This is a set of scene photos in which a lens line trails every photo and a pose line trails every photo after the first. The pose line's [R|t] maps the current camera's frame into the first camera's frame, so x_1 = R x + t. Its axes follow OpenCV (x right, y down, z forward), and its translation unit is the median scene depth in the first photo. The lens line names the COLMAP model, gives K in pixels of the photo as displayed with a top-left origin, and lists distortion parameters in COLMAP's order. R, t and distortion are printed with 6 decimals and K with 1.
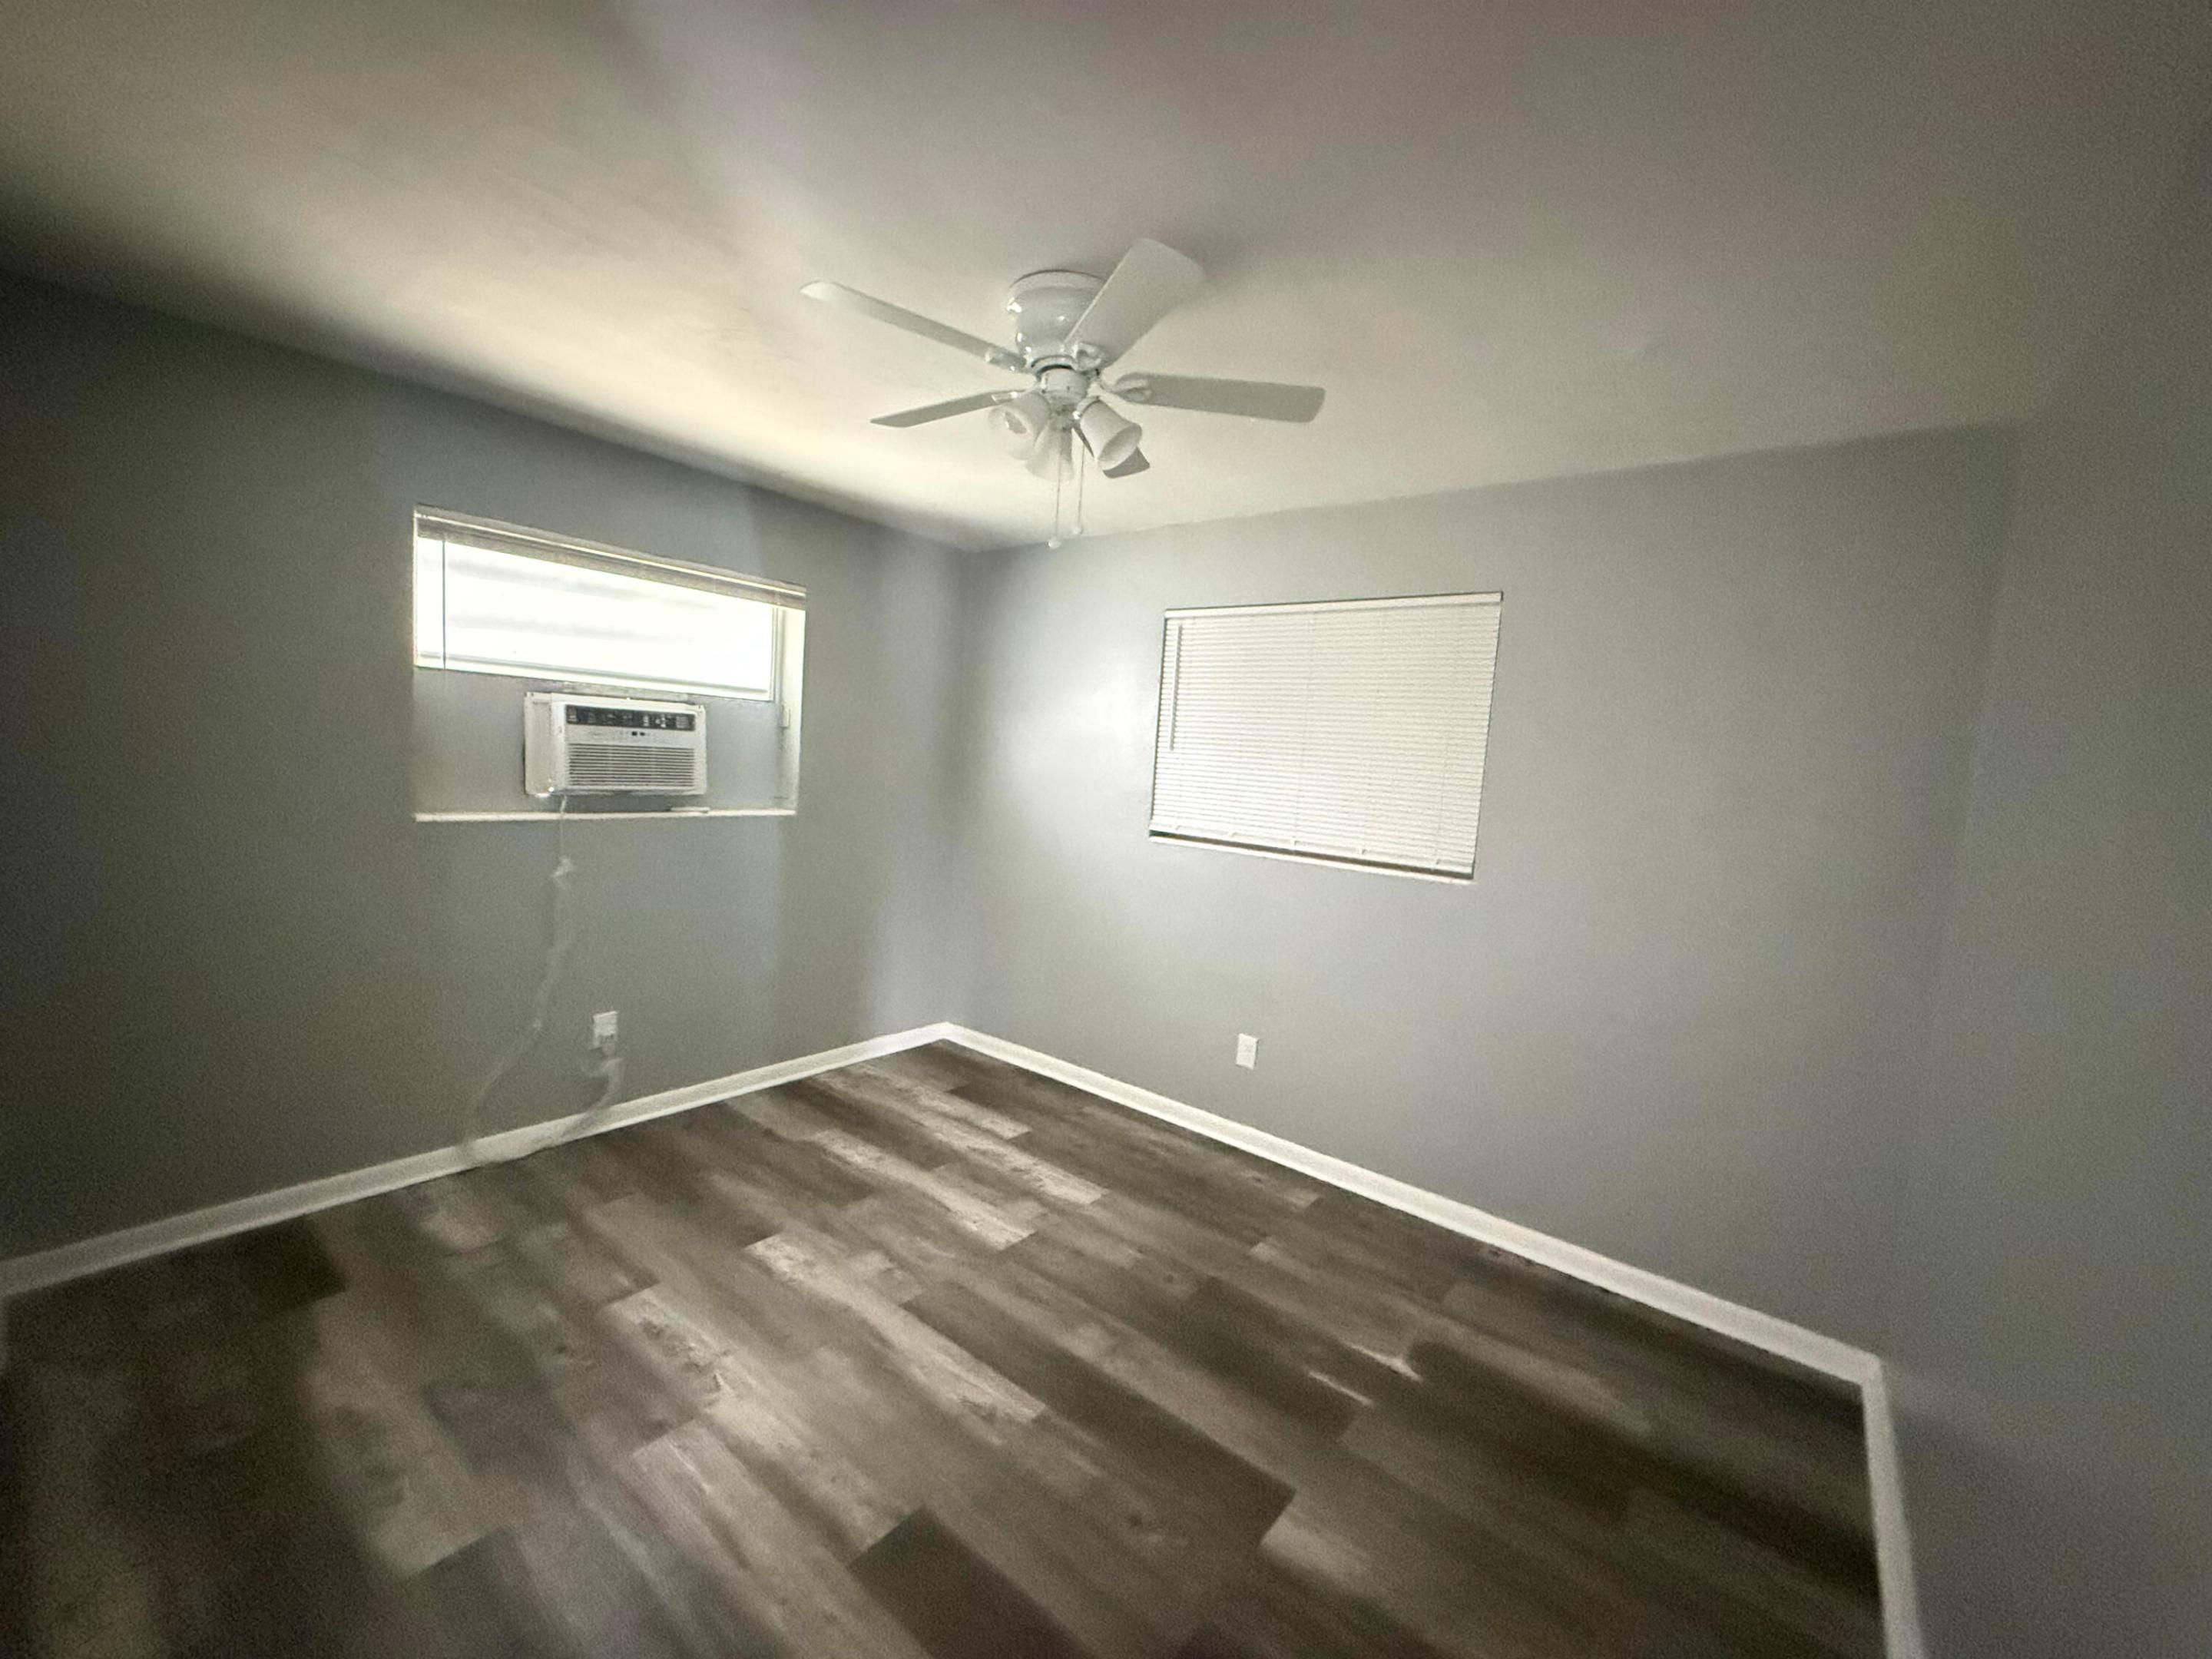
lens RADIAL K [[886.3, 0, 1106.0], [0, 886.3, 829.5], [0, 0, 1]] dist [0.001199, -0.000217]
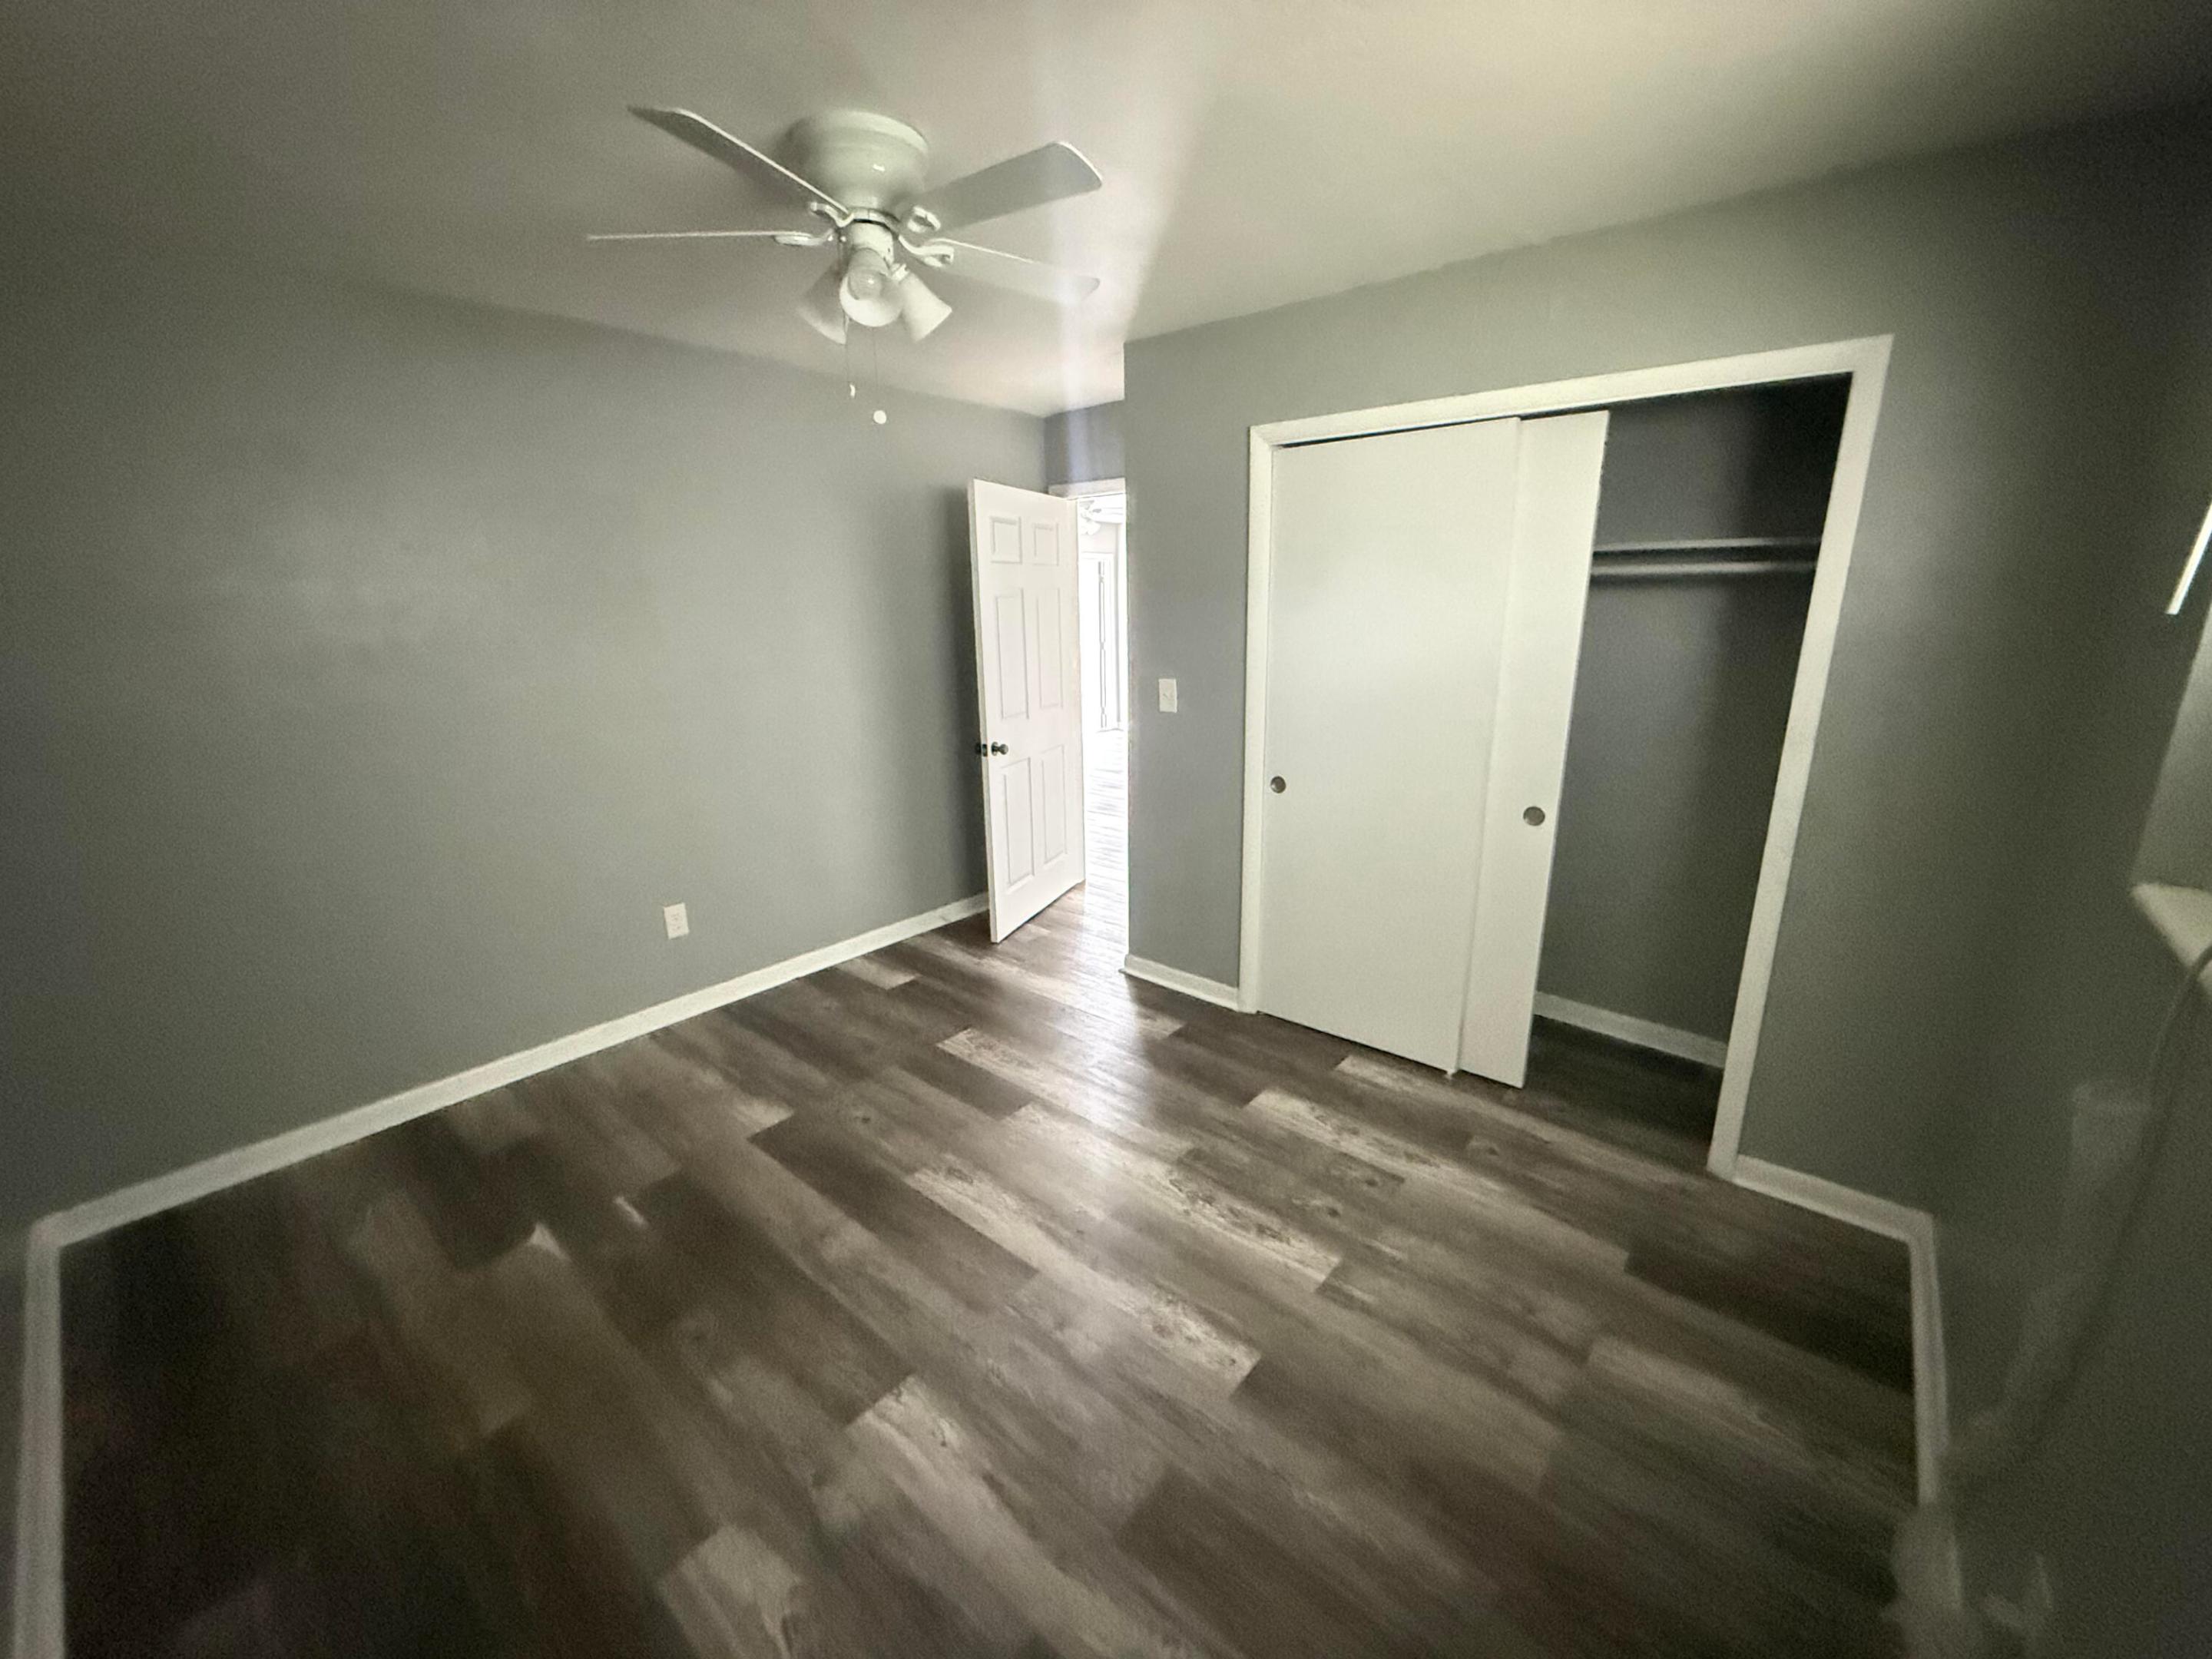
lens RADIAL K [[886.3, 0, 1106.0], [0, 886.3, 829.5], [0, 0, 1]] dist [0.001199, -0.000217]
pose [[-0.997757, -0.063268, 0.021888, -0.281445], [-0.051983, 0.938184, 0.342210, -0.193987], [-0.042186, 0.340305, -0.939368, 1.628319]]
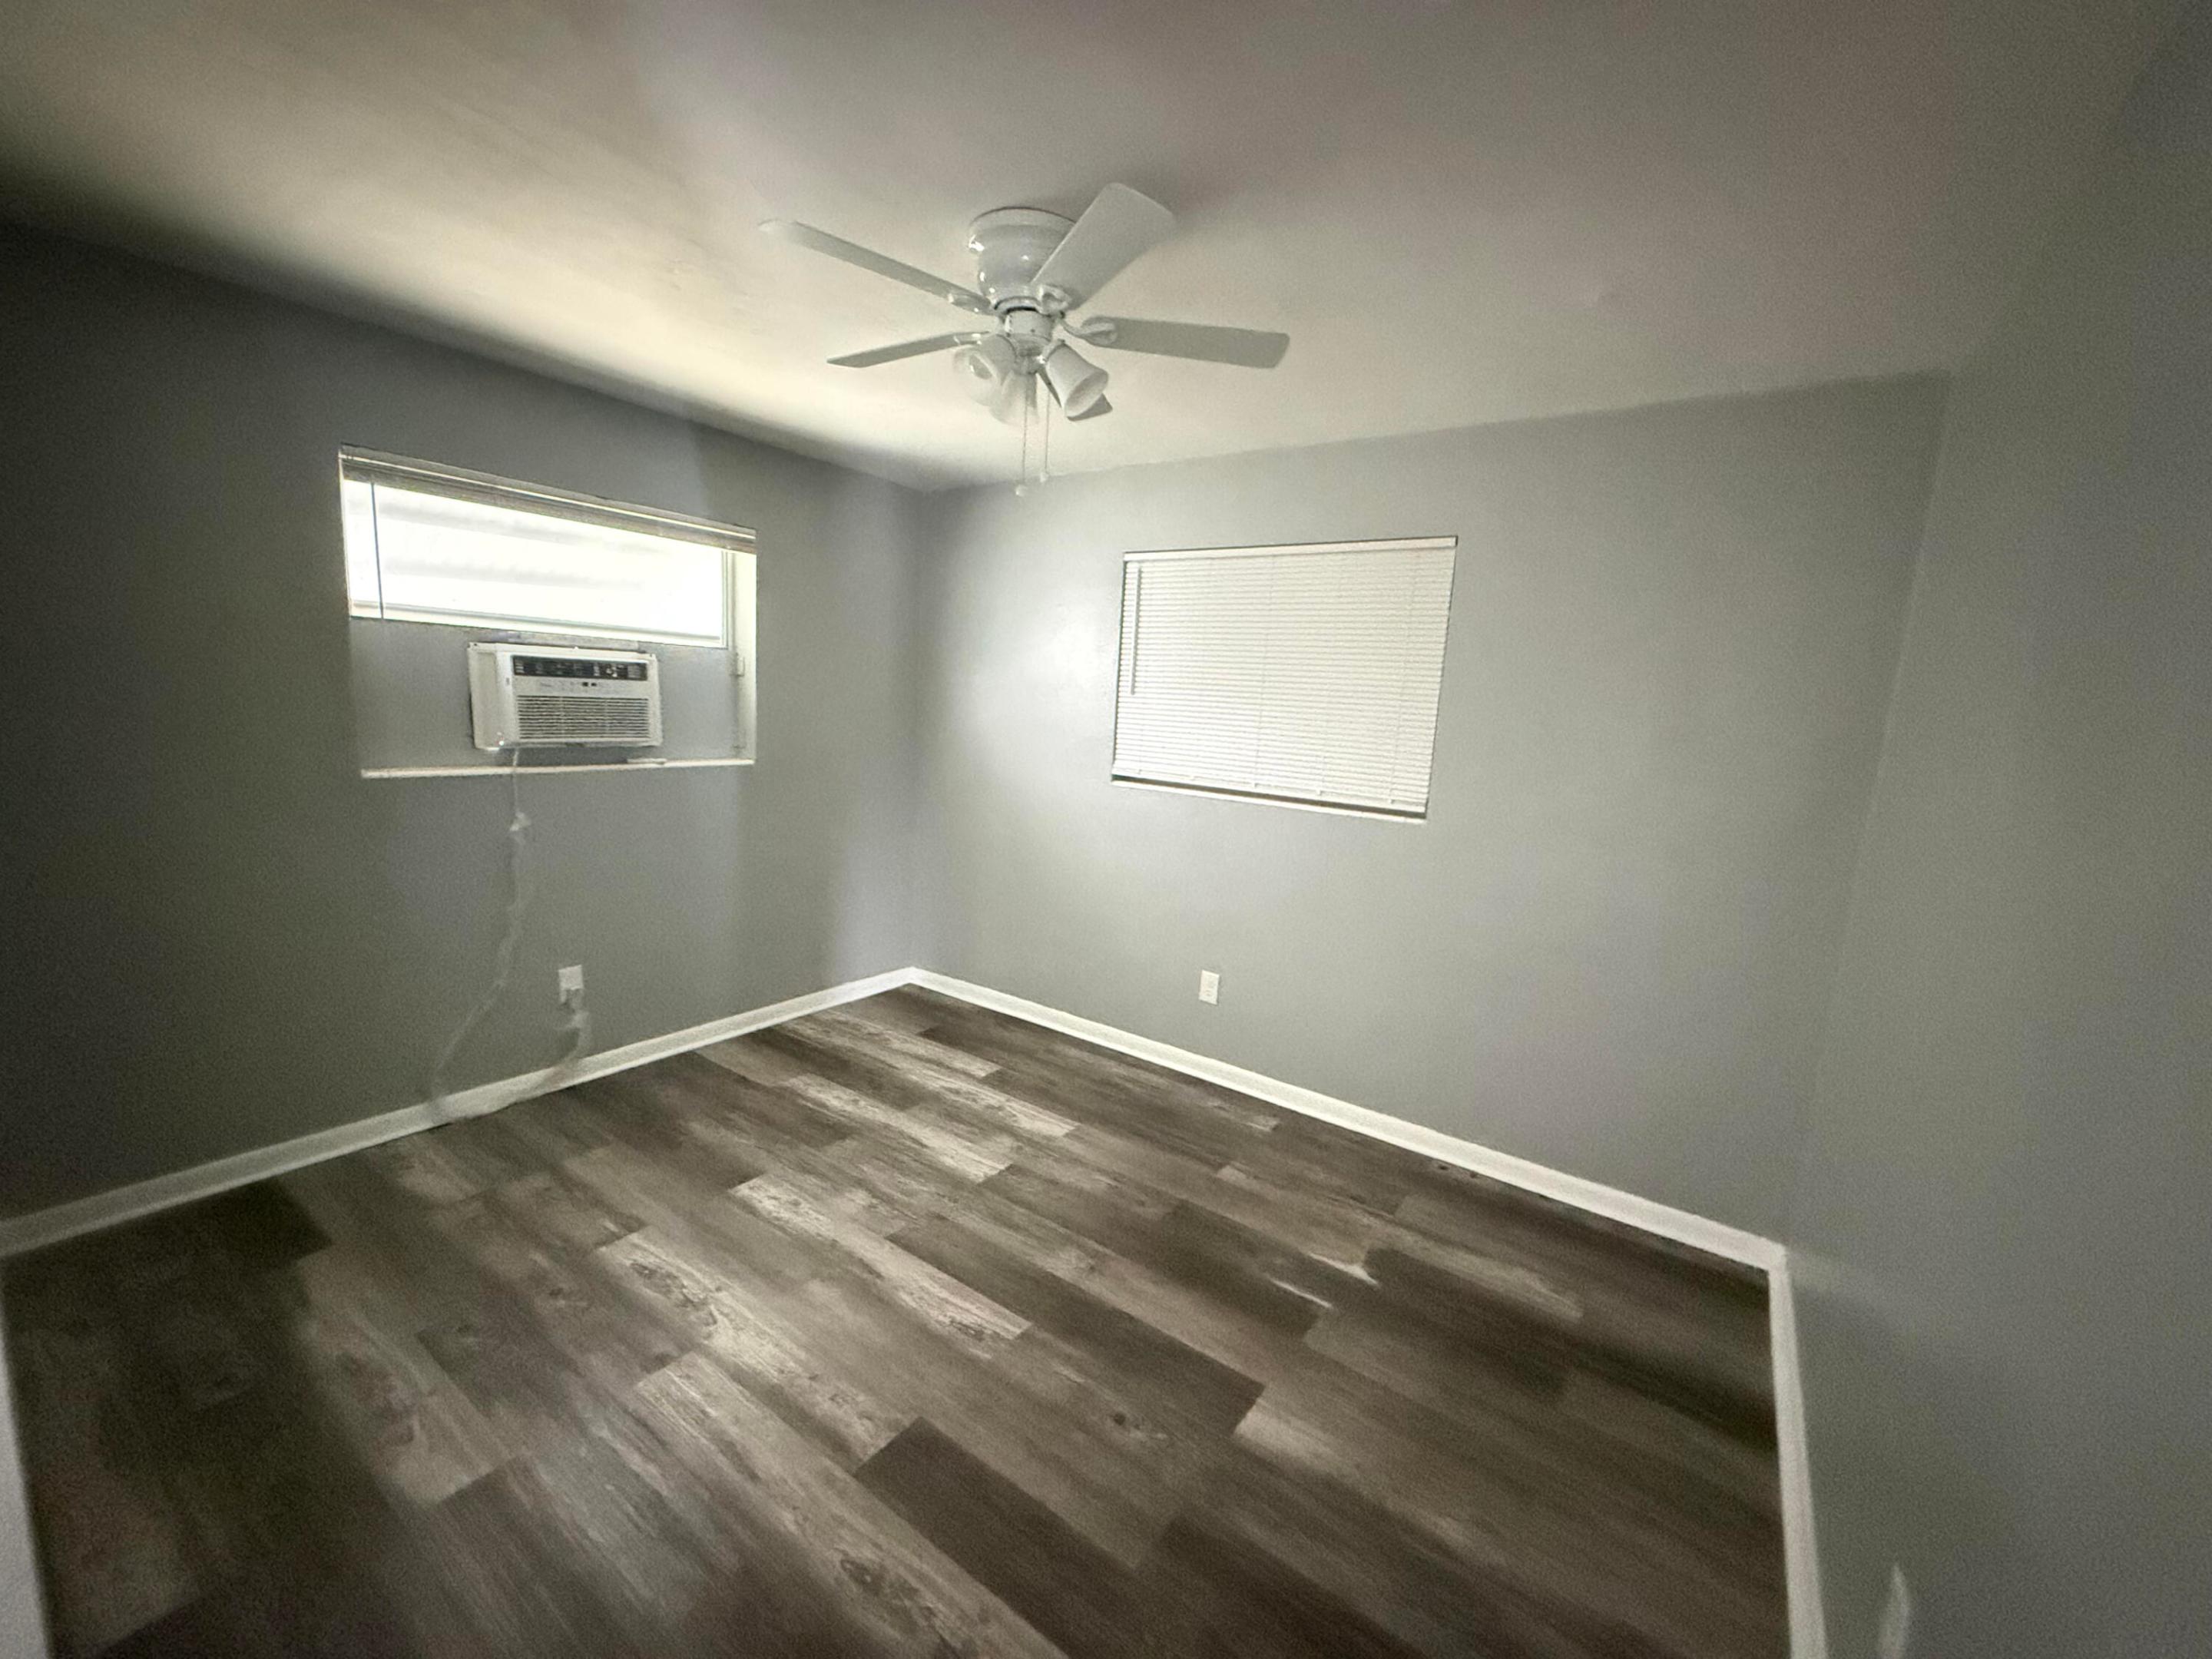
lens RADIAL K [[886.3, 0, 1106.0], [0, 886.3, 829.5], [0, 0, 1]] dist [0.001199, -0.000217]
pose [[0.998435, -0.018774, 0.052680, -0.018466], [0.015186, 0.997590, 0.067706, -0.007853], [-0.053824, -0.066800, 0.996314, -0.018792]]
